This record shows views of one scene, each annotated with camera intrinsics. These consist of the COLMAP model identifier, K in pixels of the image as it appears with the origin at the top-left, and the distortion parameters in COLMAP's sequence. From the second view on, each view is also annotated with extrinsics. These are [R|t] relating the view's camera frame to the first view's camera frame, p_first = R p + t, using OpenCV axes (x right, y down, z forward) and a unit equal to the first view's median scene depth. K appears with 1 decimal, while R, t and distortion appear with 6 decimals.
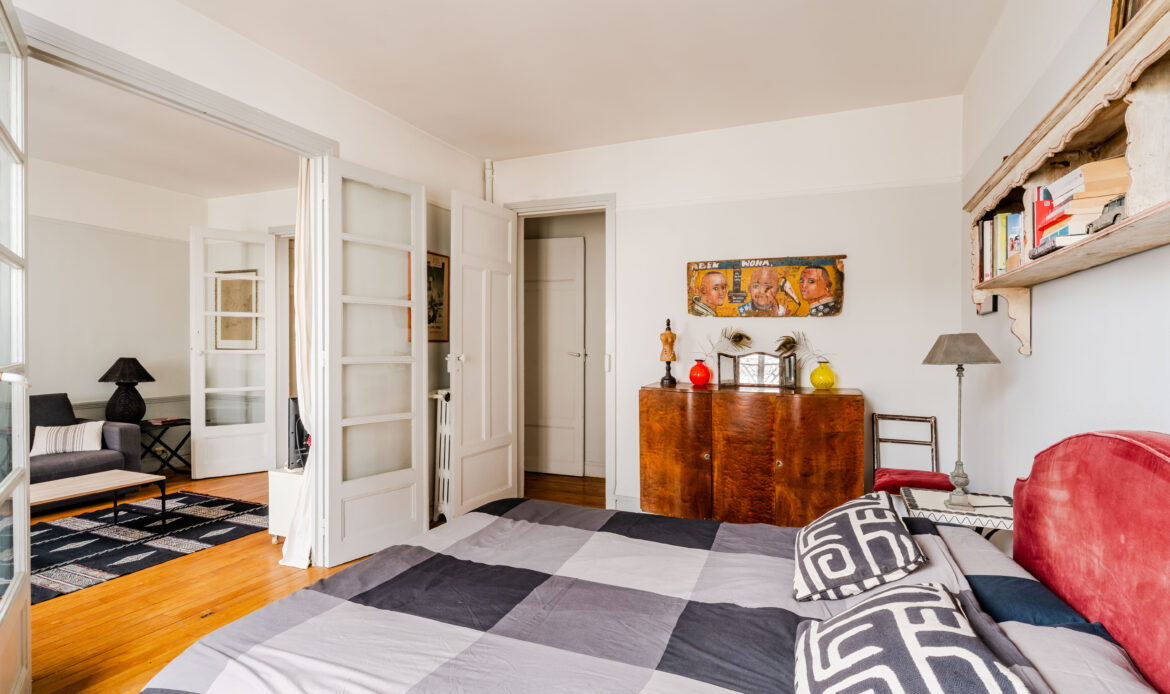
lens RADIAL K [[589.2, 0, 587.0], [0, 589.2, 353.4], [0, 0, 1]] dist [0.003360, 0.000852]
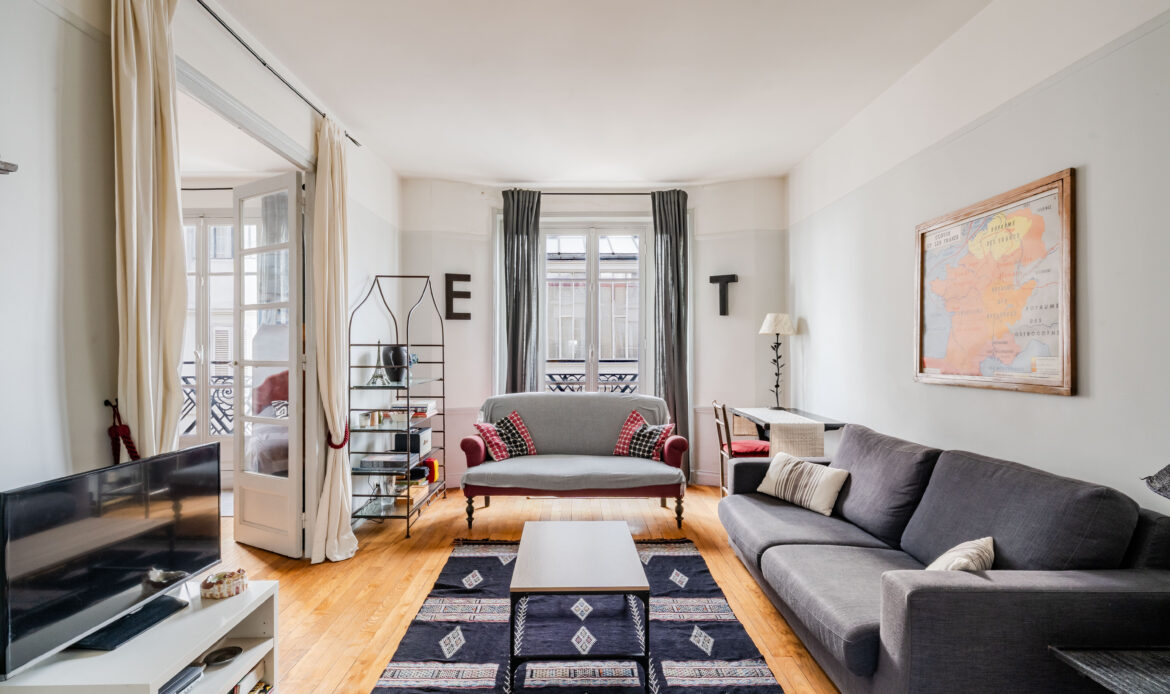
lens RADIAL K [[589.1, 0, 577.5], [0, 589.1, 333.0], [0, 0, 1]] dist [0.000269, 0.000755]
pose [[-0.919358, -0.014409, -0.393159, -0.554088], [-0.010472, 0.999871, -0.012157, -0.028908], [0.393283, -0.007060, -0.919390, 1.571045]]
